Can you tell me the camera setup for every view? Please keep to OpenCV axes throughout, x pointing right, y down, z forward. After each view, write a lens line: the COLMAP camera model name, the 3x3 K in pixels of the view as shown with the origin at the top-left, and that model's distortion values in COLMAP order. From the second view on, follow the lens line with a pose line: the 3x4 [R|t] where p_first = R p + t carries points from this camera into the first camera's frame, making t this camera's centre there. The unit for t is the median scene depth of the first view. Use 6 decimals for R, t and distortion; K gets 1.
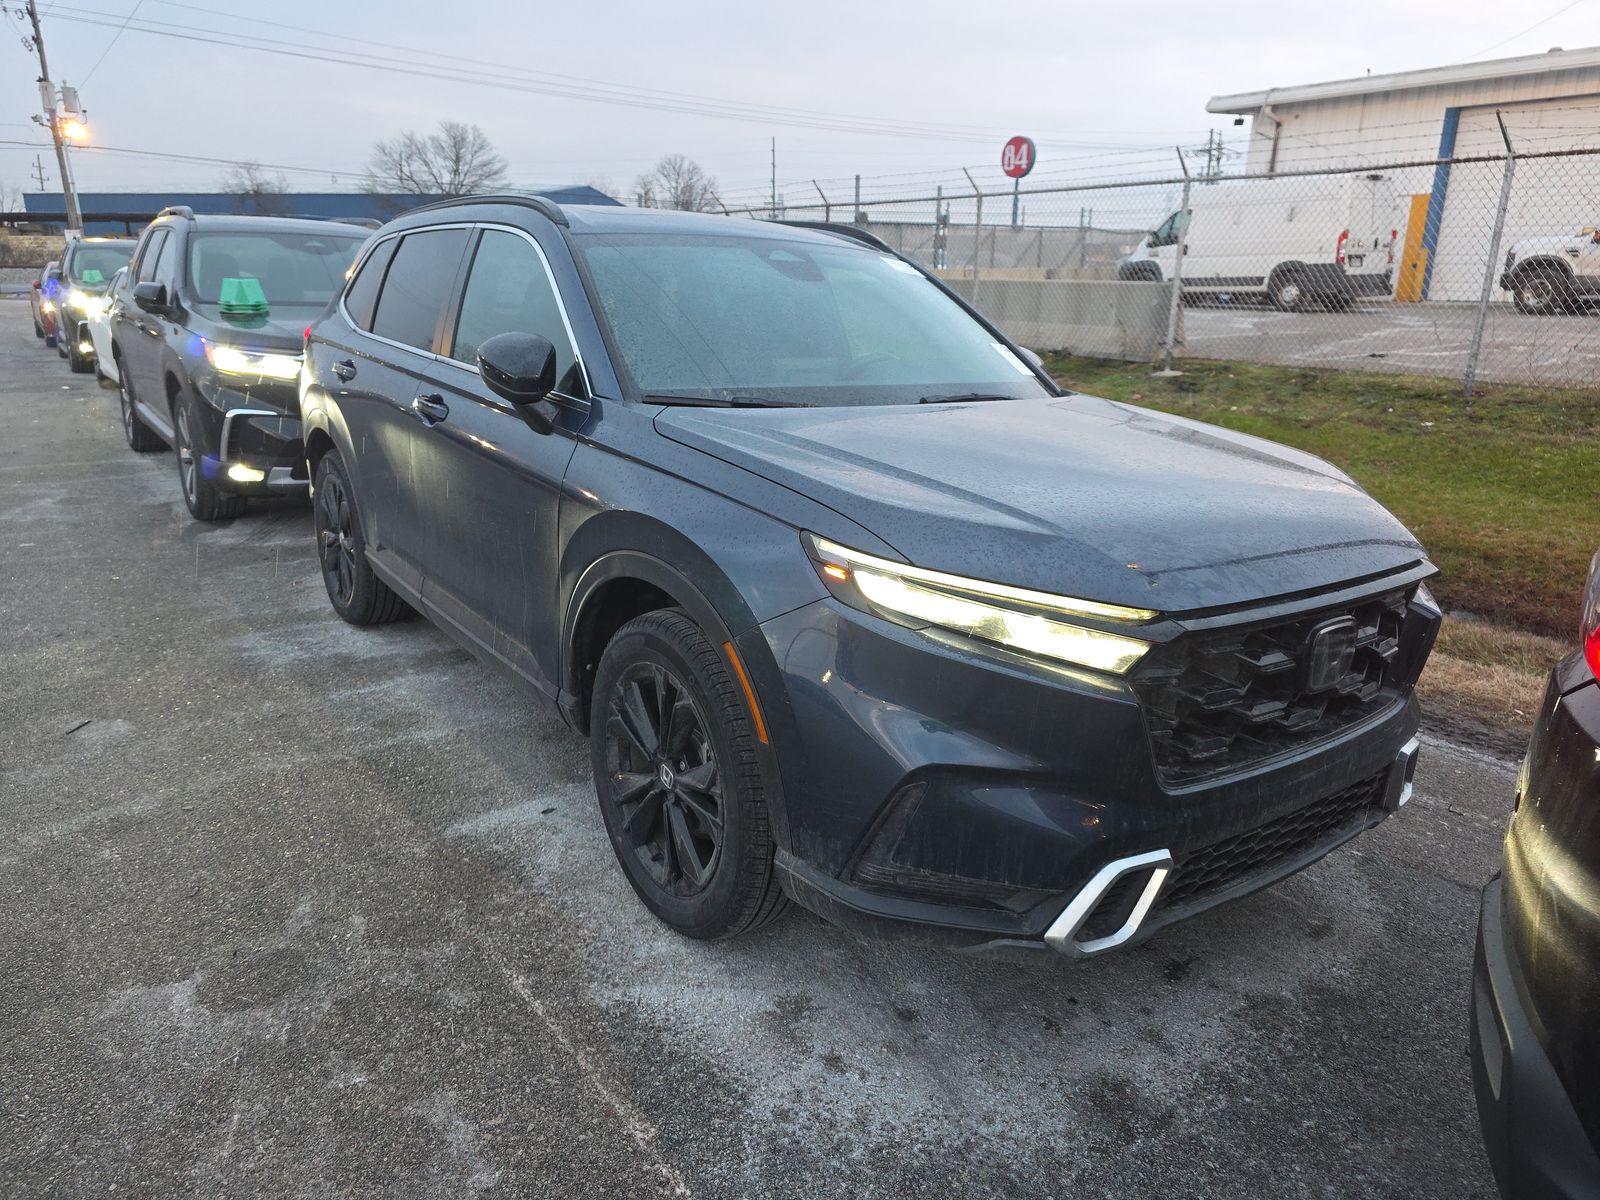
lens RADIAL K [[1092.6, 0, 826.5], [0, 1092.6, 584.1], [0, 0, 1]] dist [0.077969, -0.084406]
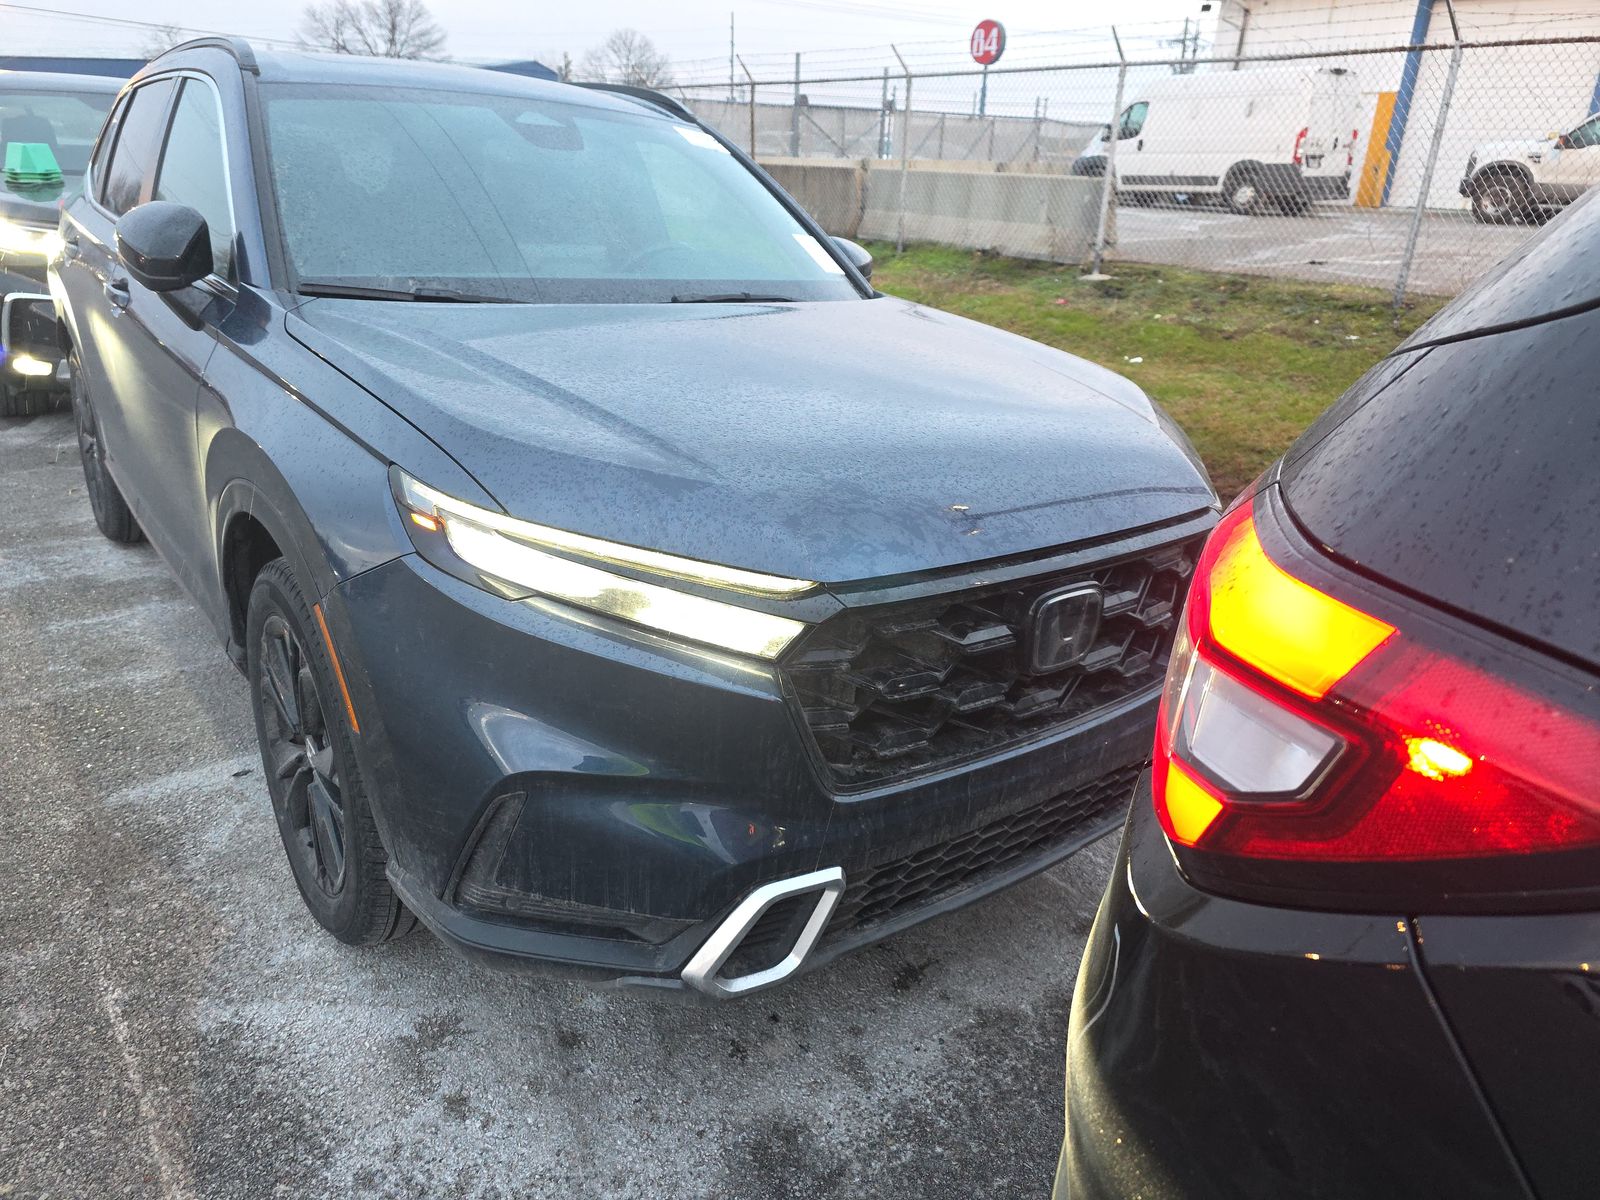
lens RADIAL K [[1104.0, 0, 806.2], [0, 1104.0, 593.3], [0, 0, 1]] dist [0.066844, -0.066964]
pose [[0.999497, 0.014713, 0.028109, 0.202857], [-0.017273, 0.995503, 0.093141, -0.029920], [-0.026612, -0.093579, 0.995256, 0.158323]]
